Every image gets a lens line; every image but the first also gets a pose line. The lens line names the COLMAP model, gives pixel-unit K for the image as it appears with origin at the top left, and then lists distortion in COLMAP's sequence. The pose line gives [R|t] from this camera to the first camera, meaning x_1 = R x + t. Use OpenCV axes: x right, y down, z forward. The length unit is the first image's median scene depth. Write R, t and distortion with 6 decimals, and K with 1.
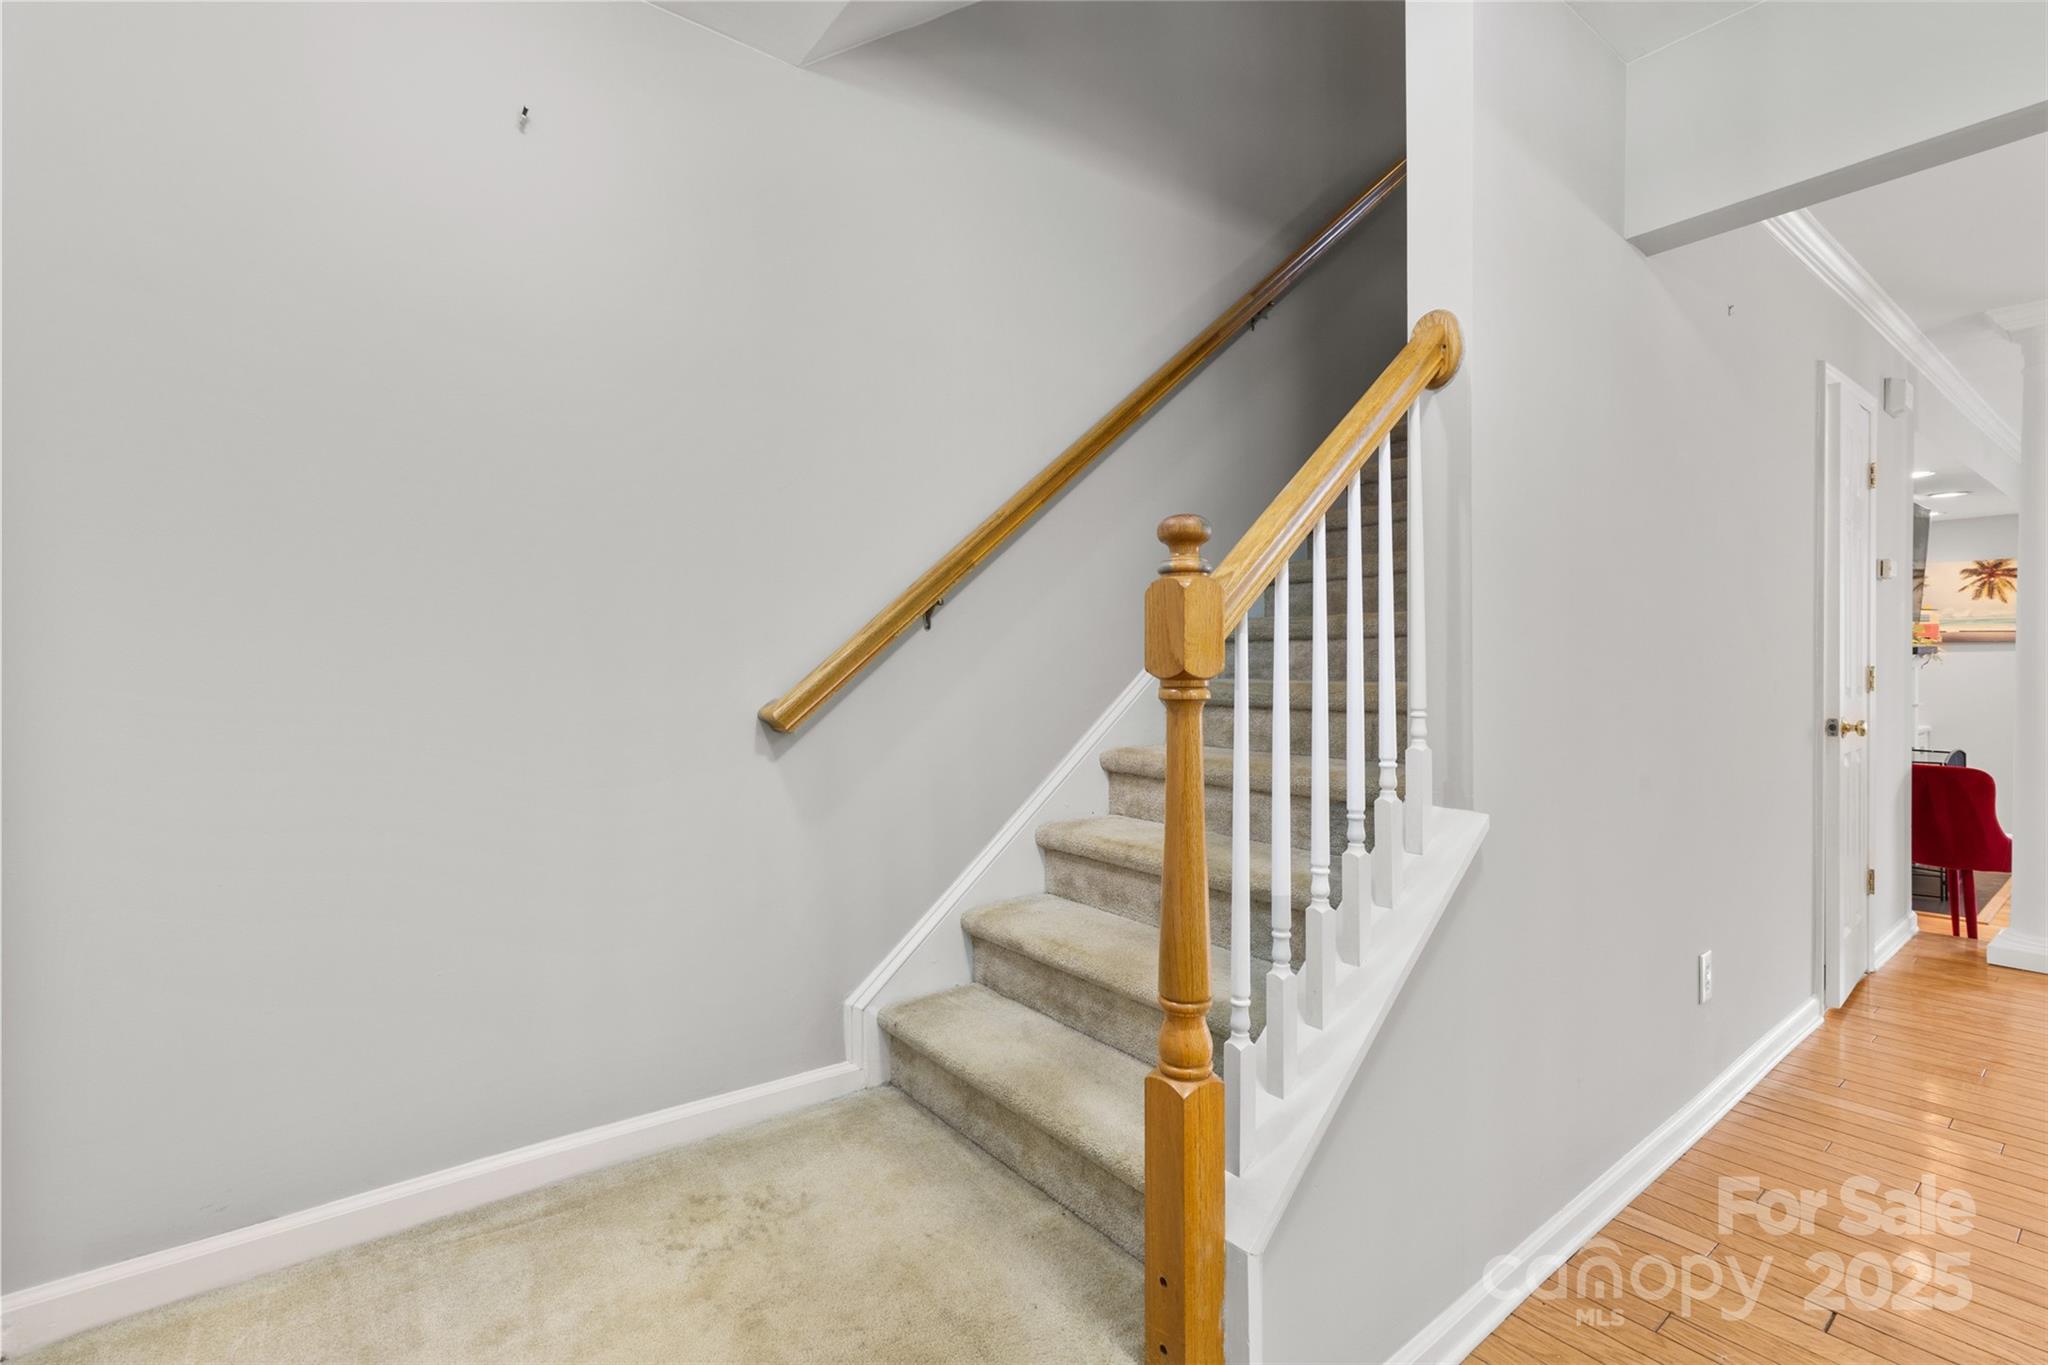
lens RADIAL K [[919.9, 0, 1019.6], [0, 919.9, 677.2], [0, 0, 1]] dist [0.008120, -0.002458]
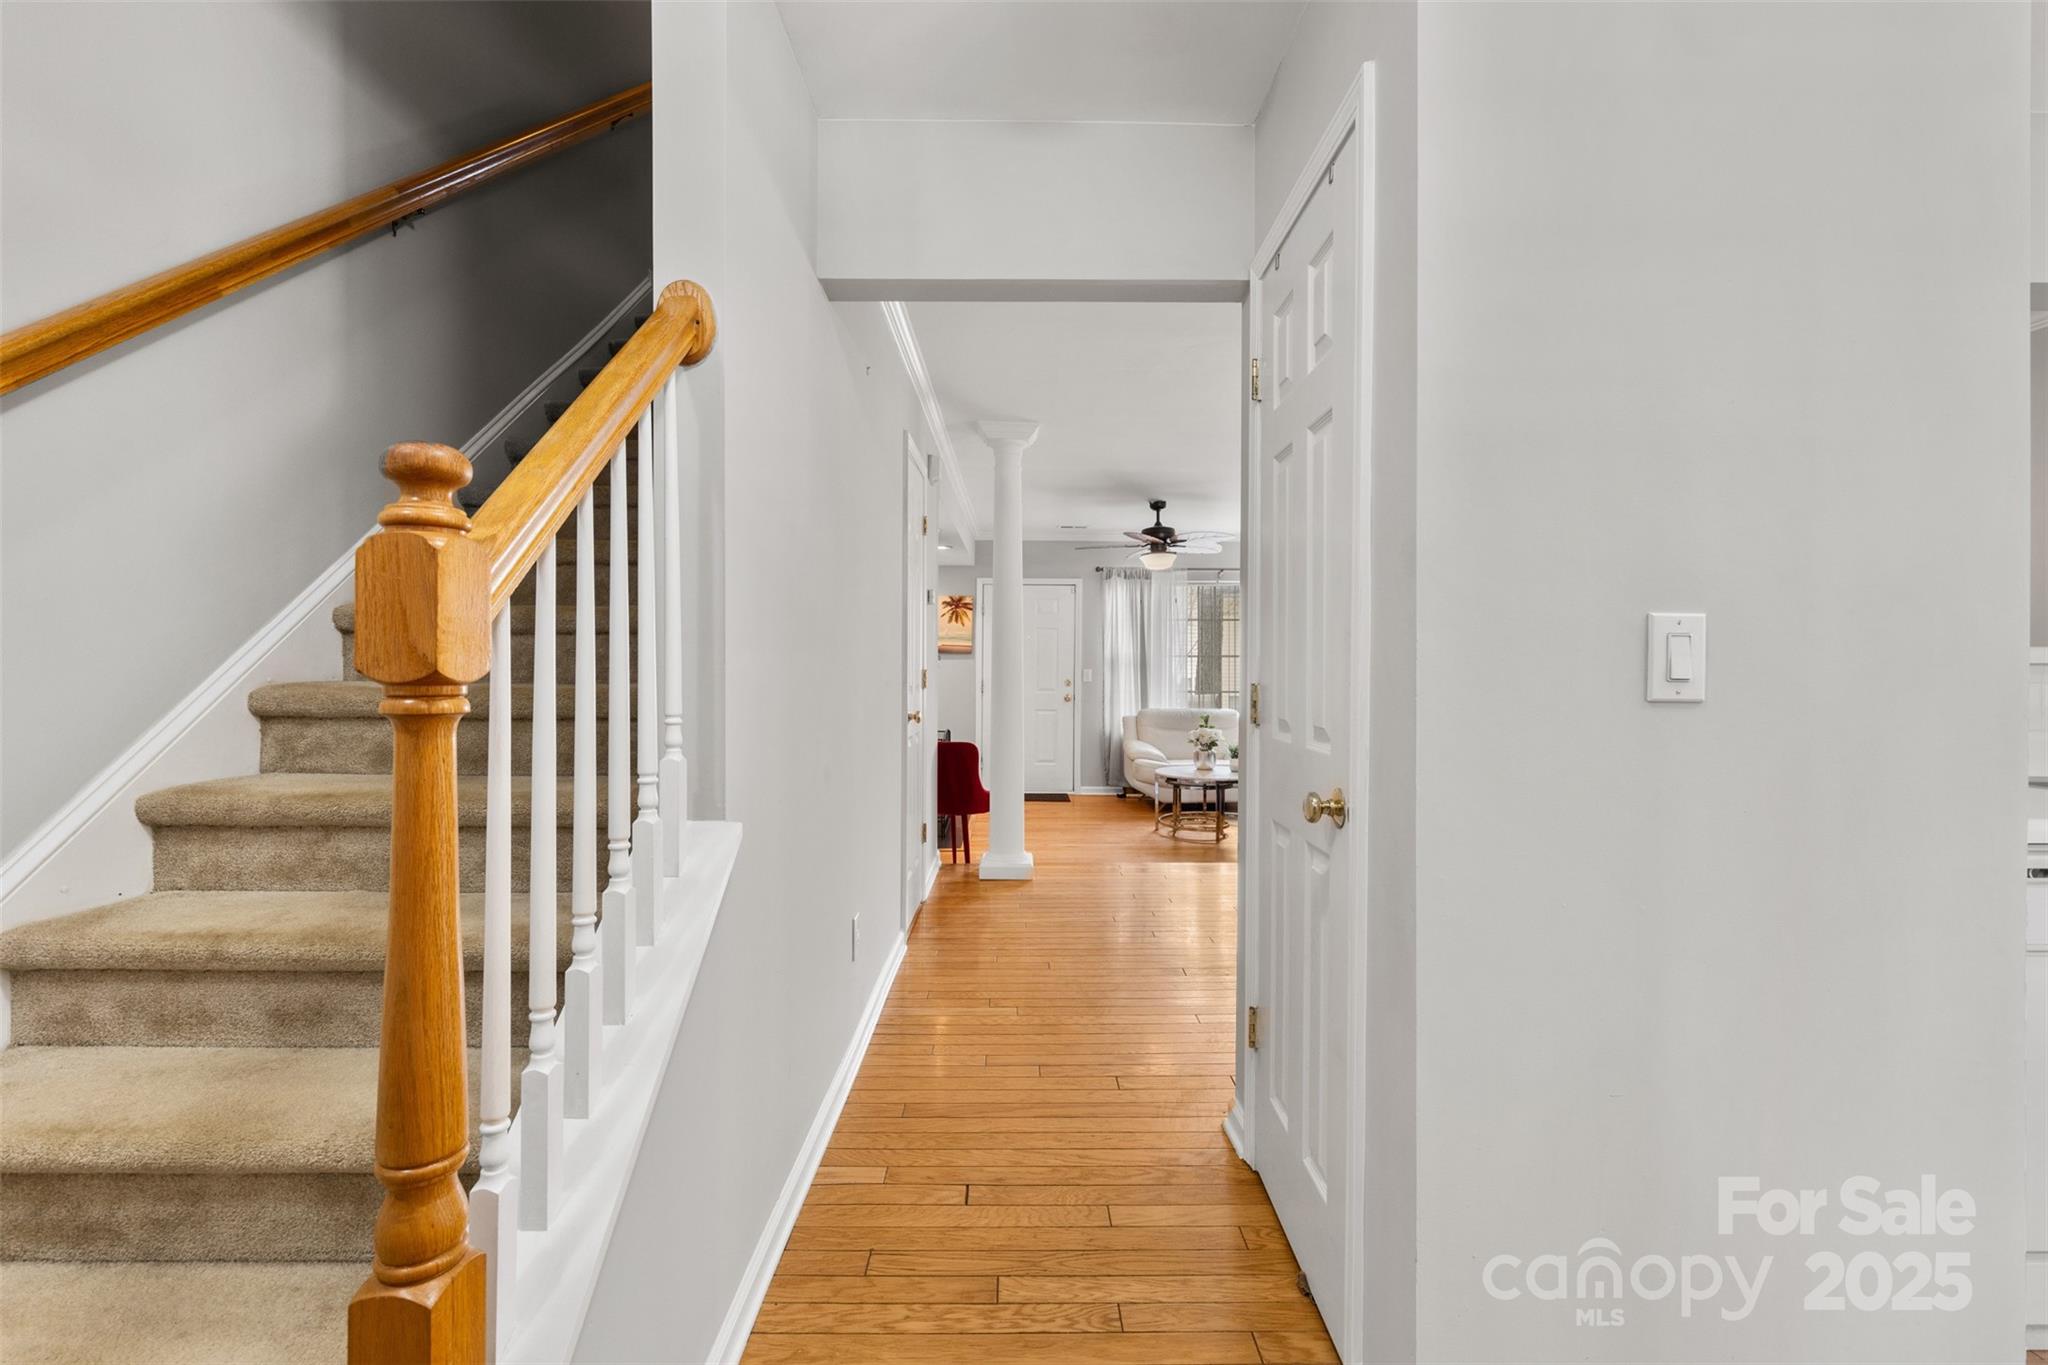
lens RADIAL K [[919.9, 0, 1024.8], [0, 919.9, 667.2], [0, 0, 1]] dist [0.008120, -0.002458]
pose [[0.610139, 0.007803, 0.792256, -0.050962], [0.001583, 0.999937, -0.011068, -0.001002], [-0.792293, 0.008007, 0.610088, 0.129421]]
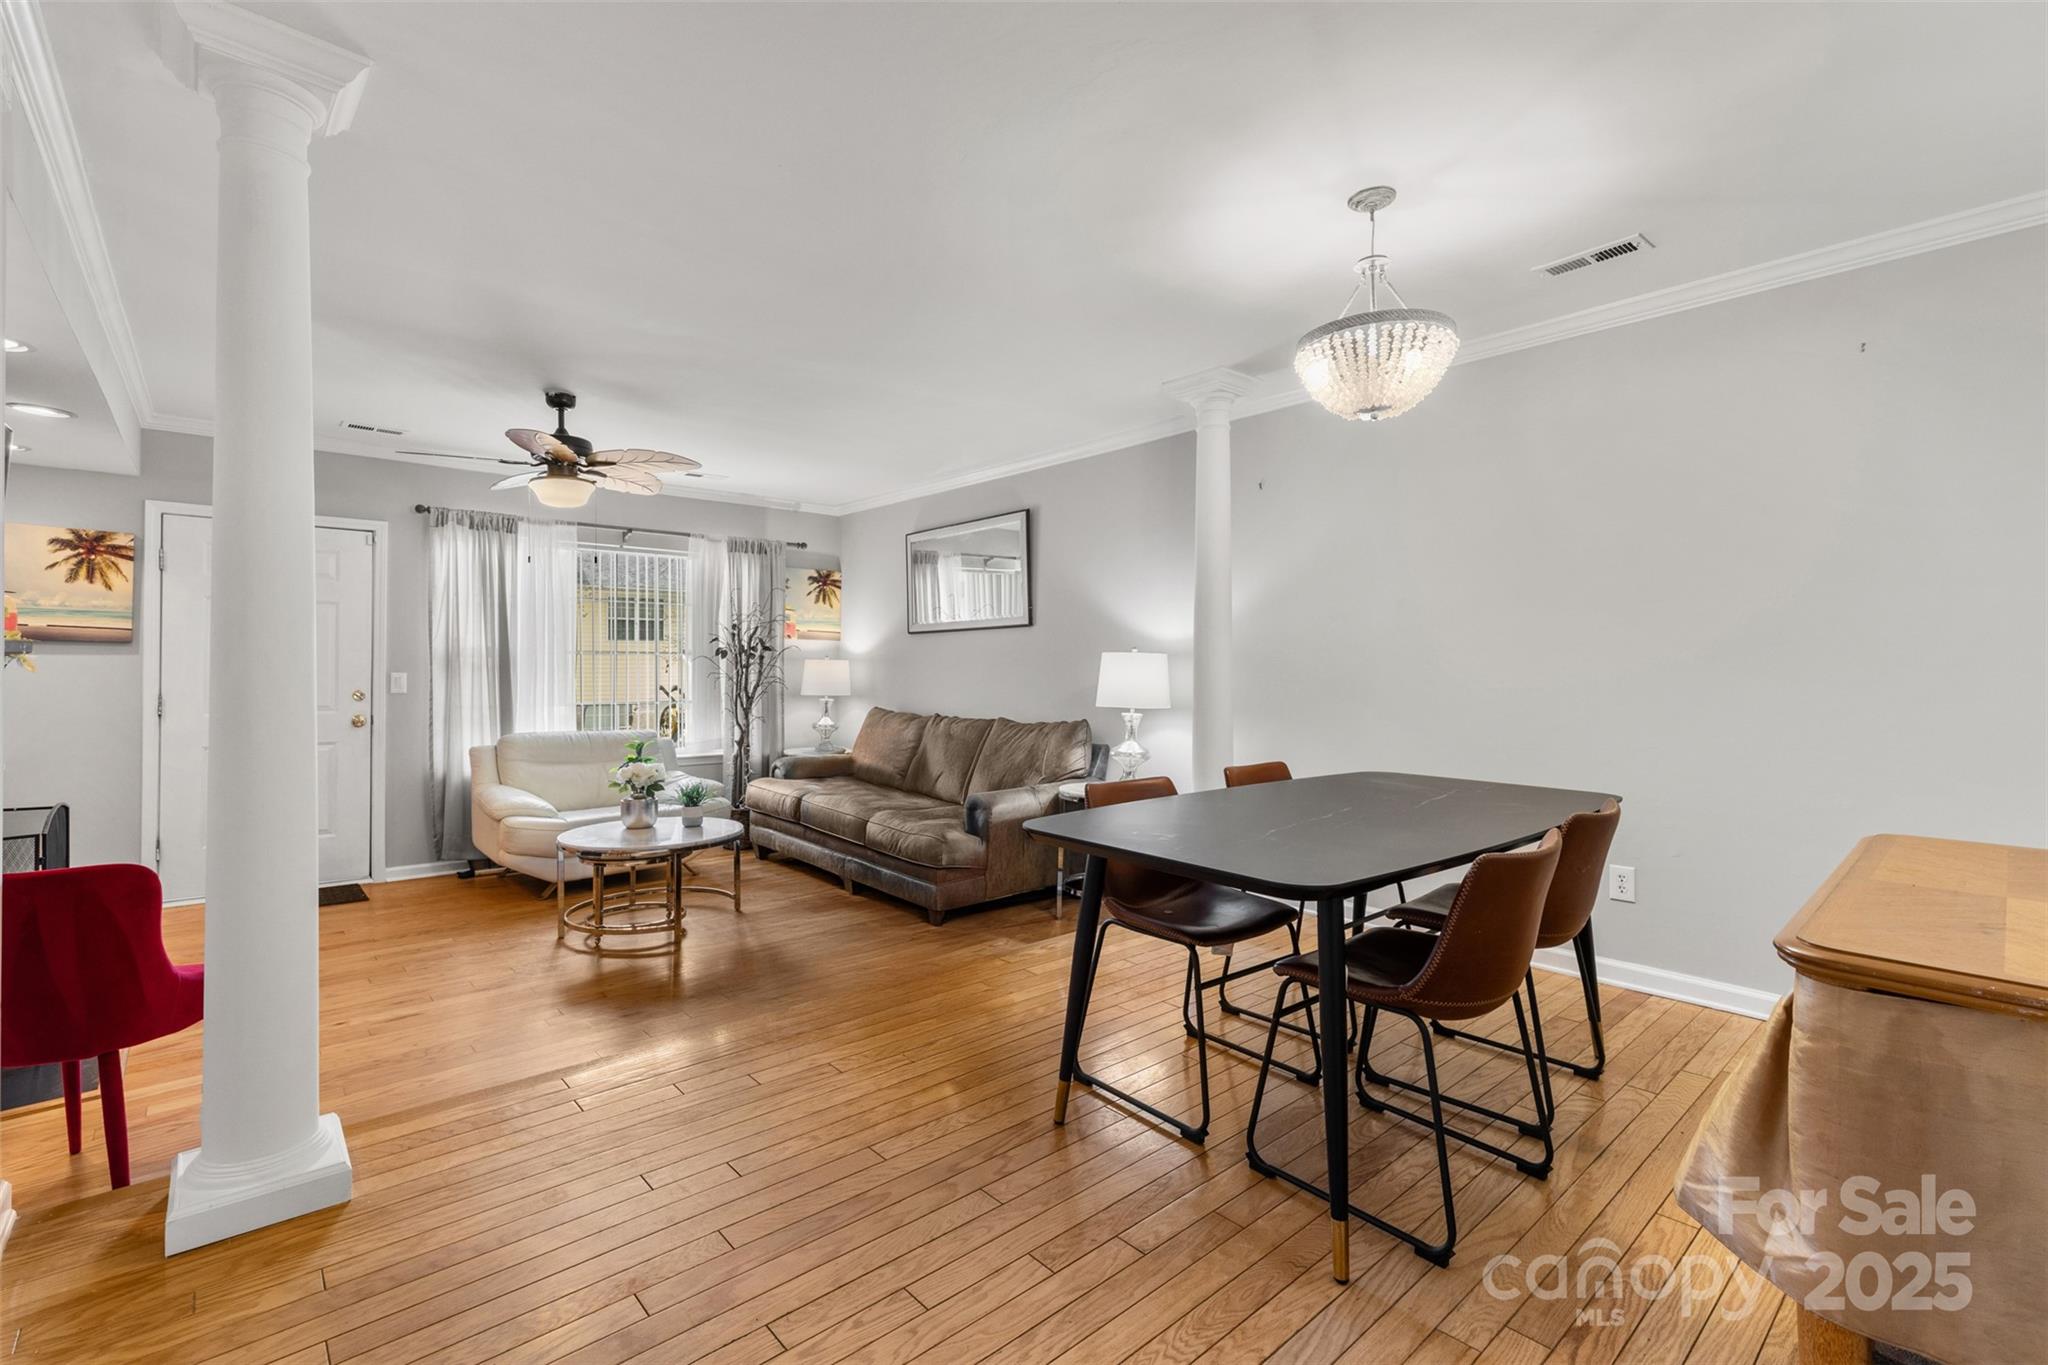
lens RADIAL K [[919.9, 0, 1020.0], [0, 919.9, 665.9], [0, 0, 1]] dist [0.008120, -0.002458]
pose [[-0.052965, 0.010087, 0.998545, 0.805670], [0.011254, 0.999892, -0.009504, -0.011088], [-0.998533, 0.010734, -0.053073, 0.878578]]
